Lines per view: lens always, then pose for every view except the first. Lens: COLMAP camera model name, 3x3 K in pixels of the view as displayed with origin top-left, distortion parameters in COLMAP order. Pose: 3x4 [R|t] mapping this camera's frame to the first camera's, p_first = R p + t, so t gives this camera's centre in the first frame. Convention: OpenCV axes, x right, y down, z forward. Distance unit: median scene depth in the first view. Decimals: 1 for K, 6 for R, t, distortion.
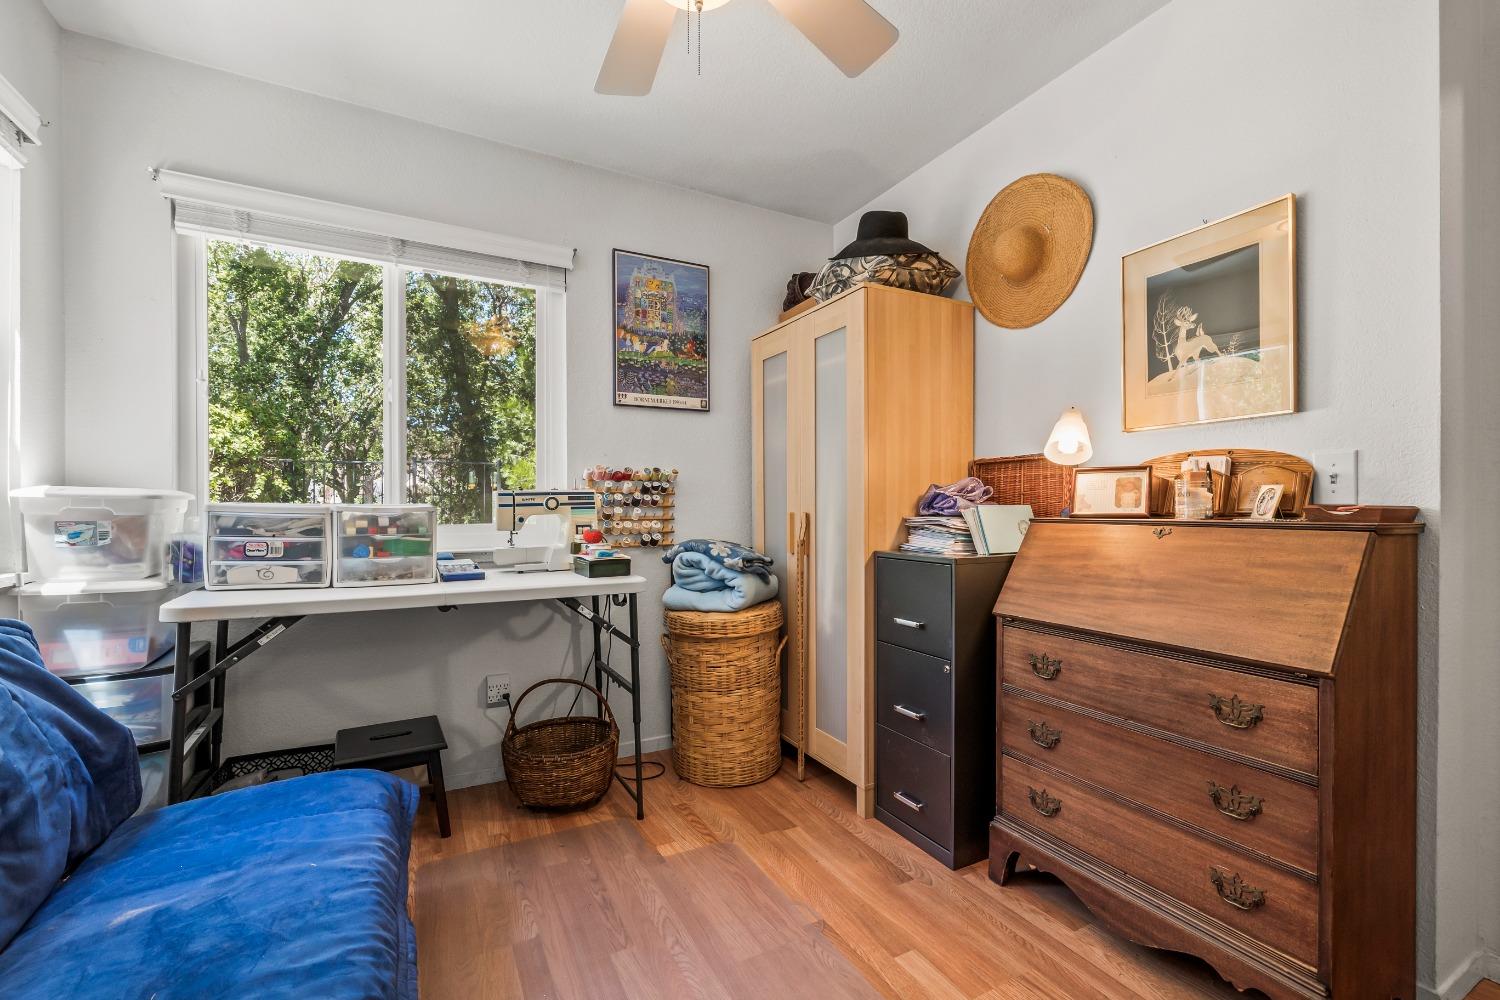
lens RADIAL K [[634.0, 0, 752.8], [0, 634.0, 506.1], [0, 0, 1]] dist [0.000866, -0.000428]
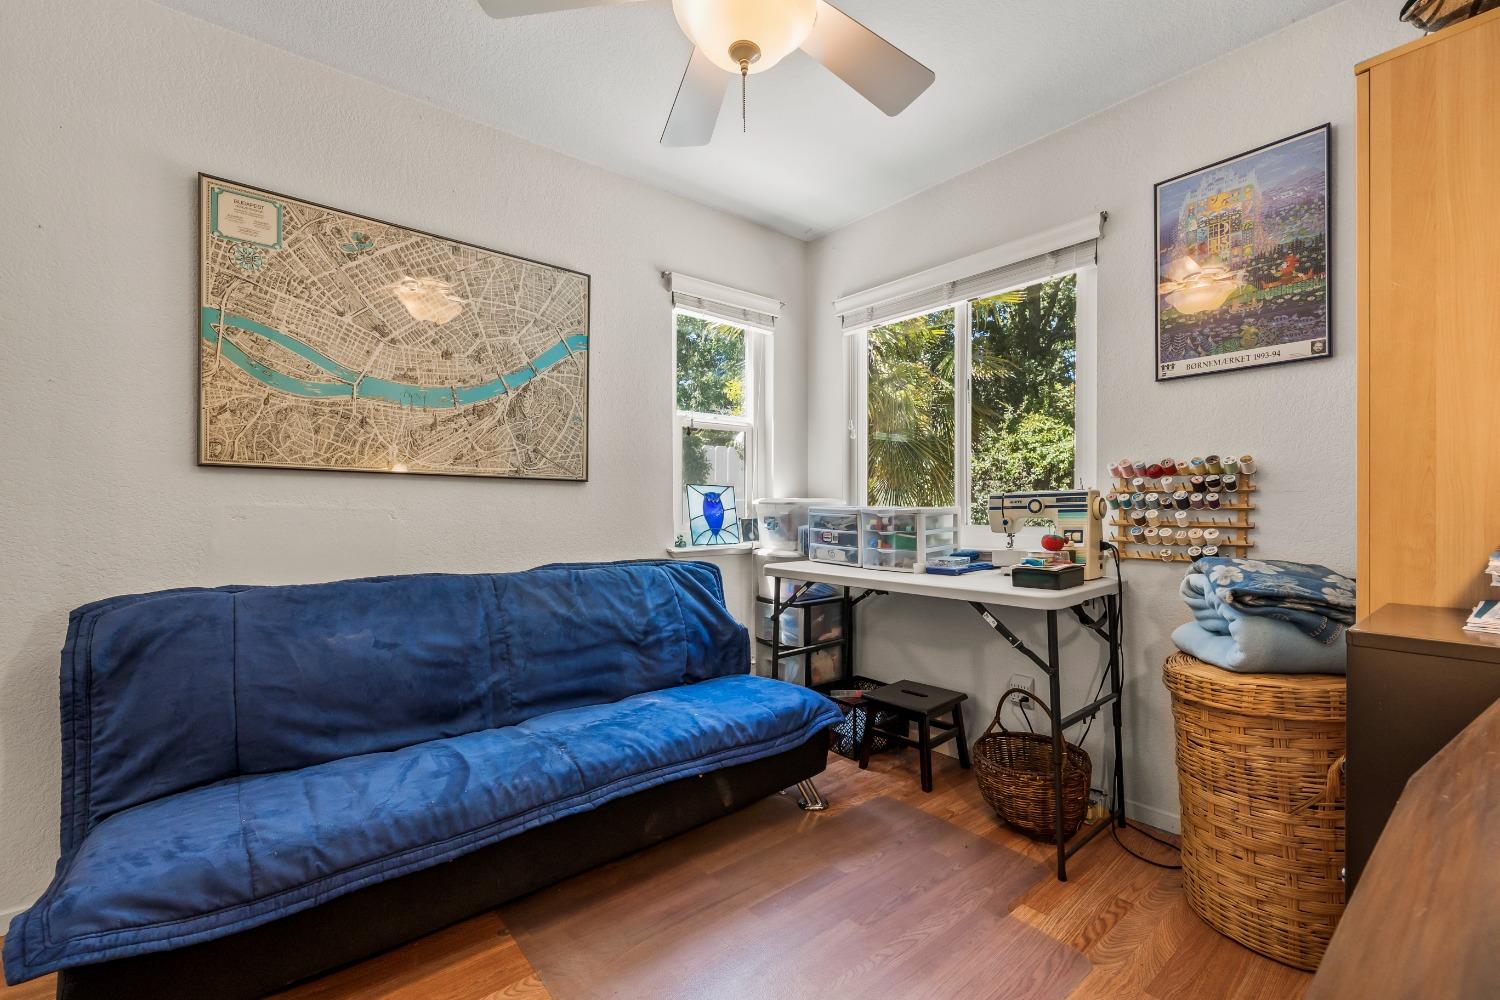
lens RADIAL K [[634.0, 0, 751.5], [0, 634.0, 504.5], [0, 0, 1]] dist [0.000866, -0.000428]
pose [[0.201461, -0.003025, -0.979492, 0.536527], [0.003994, 0.999989, -0.002267, -0.006028], [0.979488, -0.003456, 0.201471, 0.401881]]
